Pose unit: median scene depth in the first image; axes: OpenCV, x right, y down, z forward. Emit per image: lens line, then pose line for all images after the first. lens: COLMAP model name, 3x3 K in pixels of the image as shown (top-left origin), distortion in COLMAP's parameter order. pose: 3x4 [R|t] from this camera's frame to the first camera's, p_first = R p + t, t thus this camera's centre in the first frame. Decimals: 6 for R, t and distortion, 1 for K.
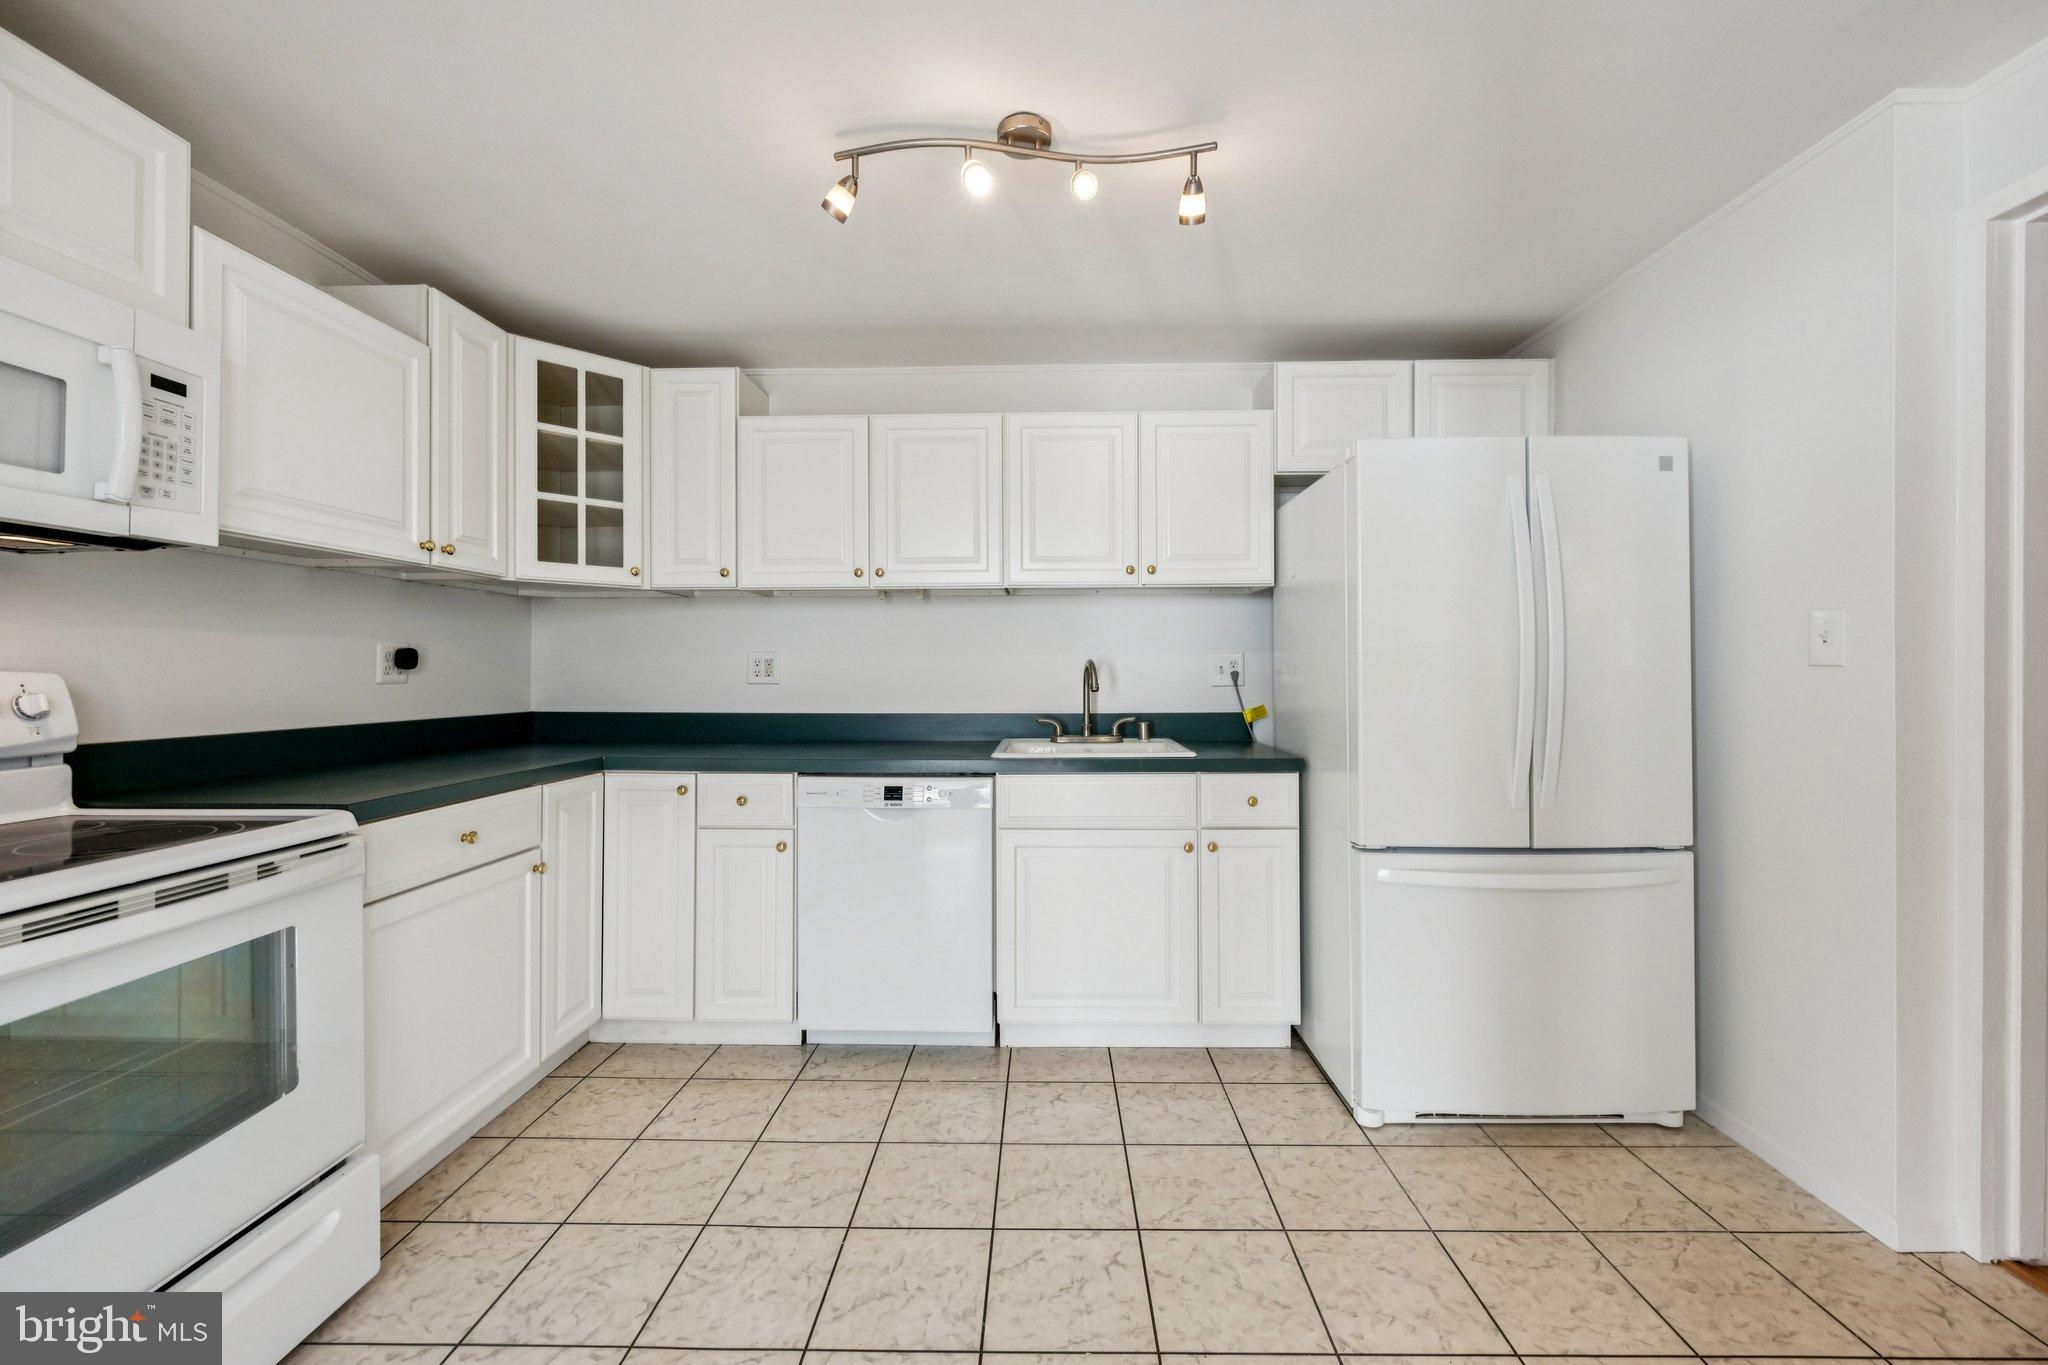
lens RADIAL K [[806.0, 0, 1029.7], [0, 806.0, 669.7], [0, 0, 1]] dist [-0.000895, 0.000432]
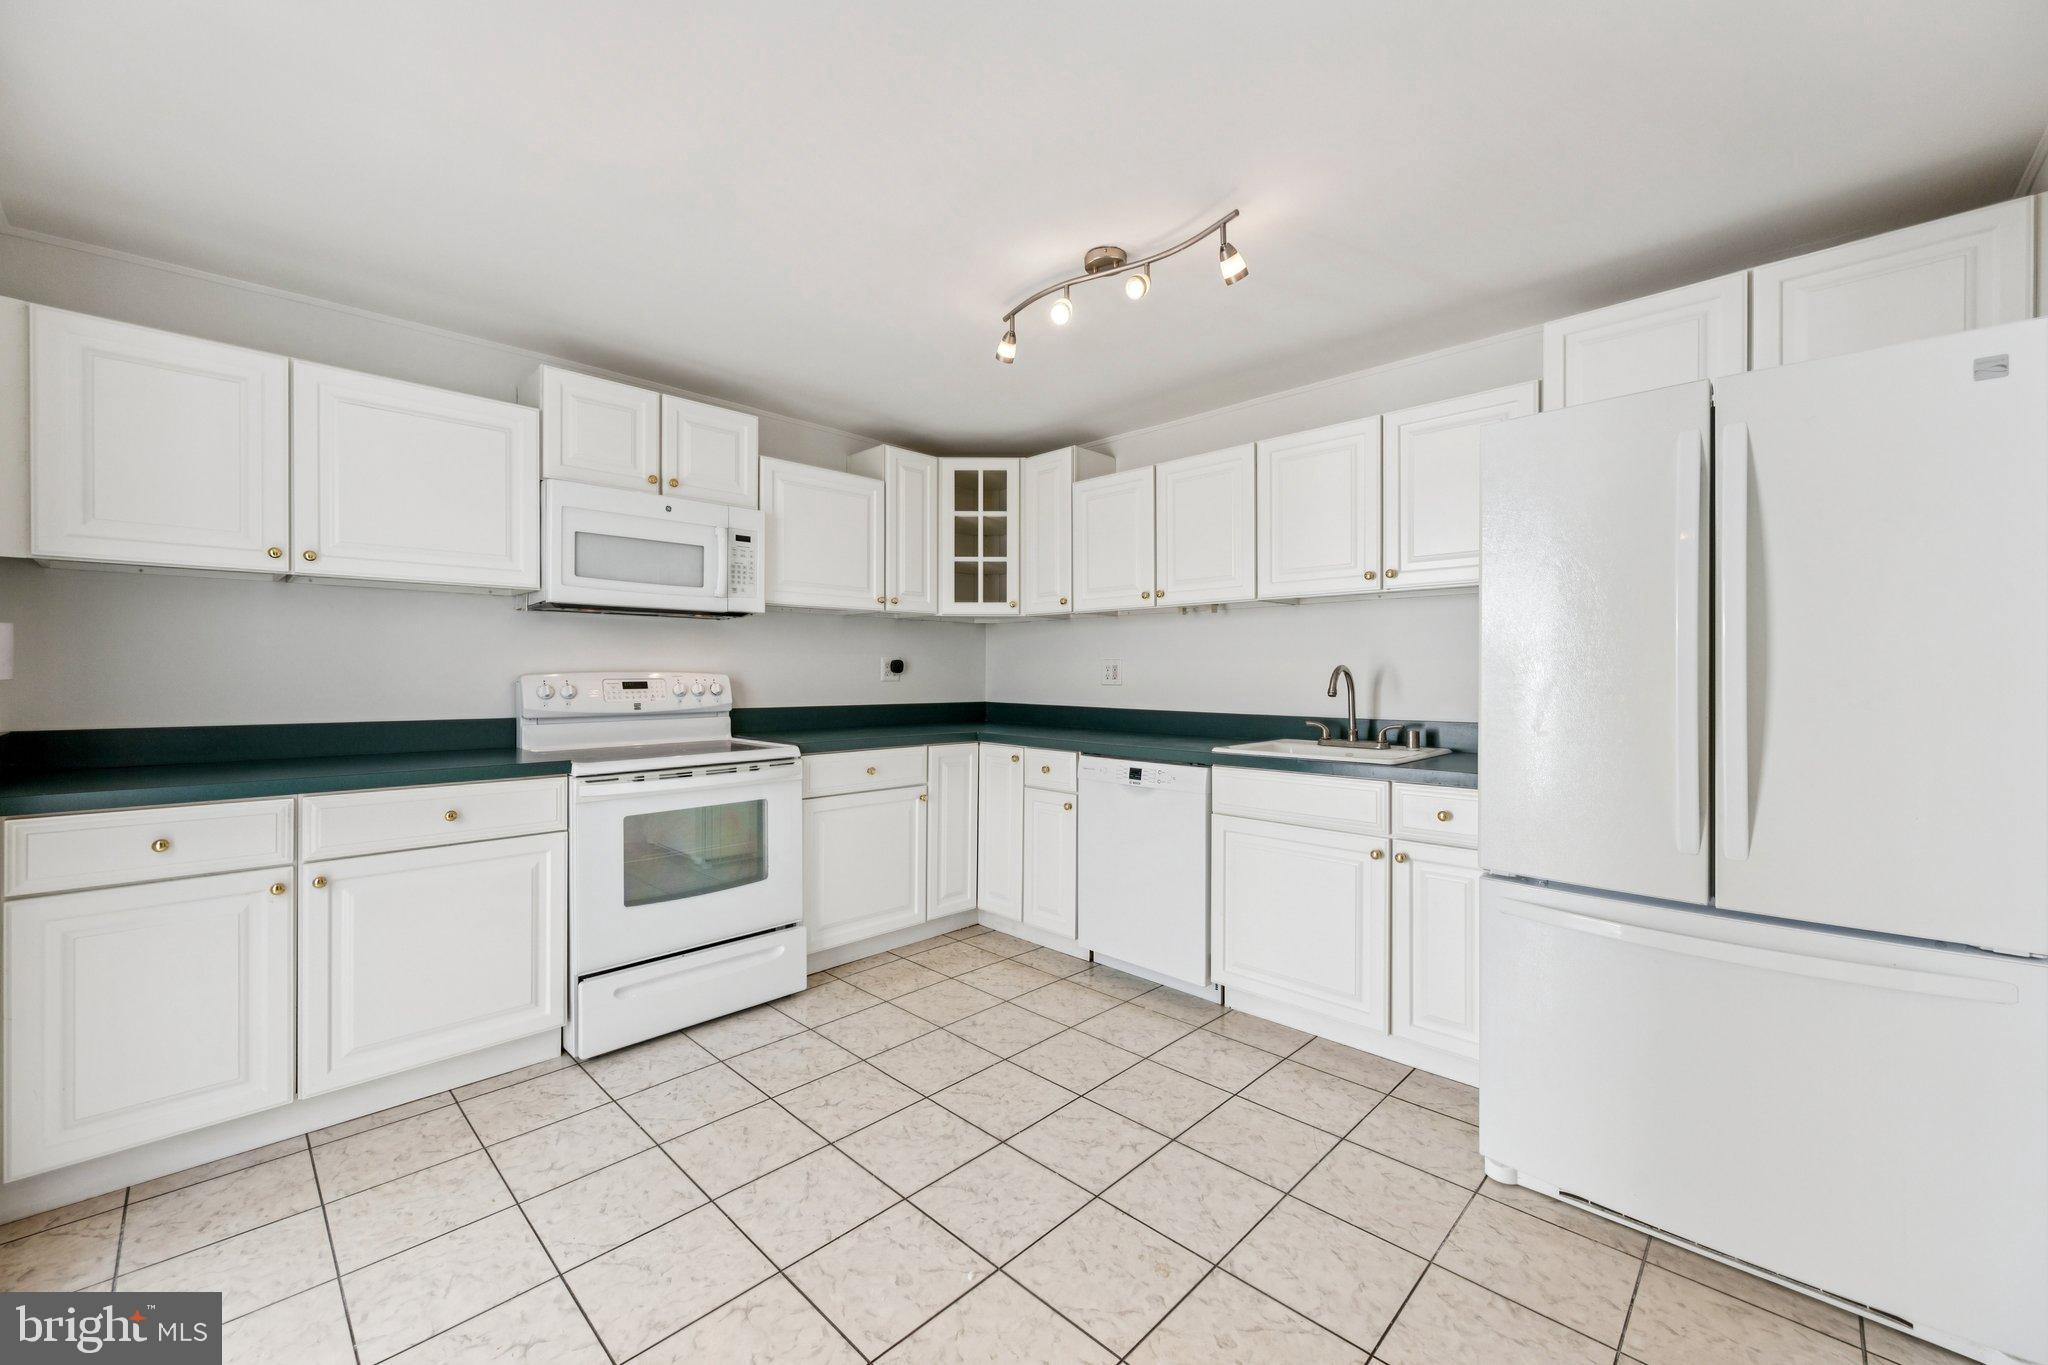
lens RADIAL K [[806.0, 0, 1035.6], [0, 806.0, 677.7], [0, 0, 1]] dist [-0.000895, 0.000432]
pose [[0.731610, 0.007469, -0.681683, 0.607052], [-0.003852, 0.999969, 0.006822, -0.003094], [0.681713, -0.002365, 0.731616, -0.016124]]
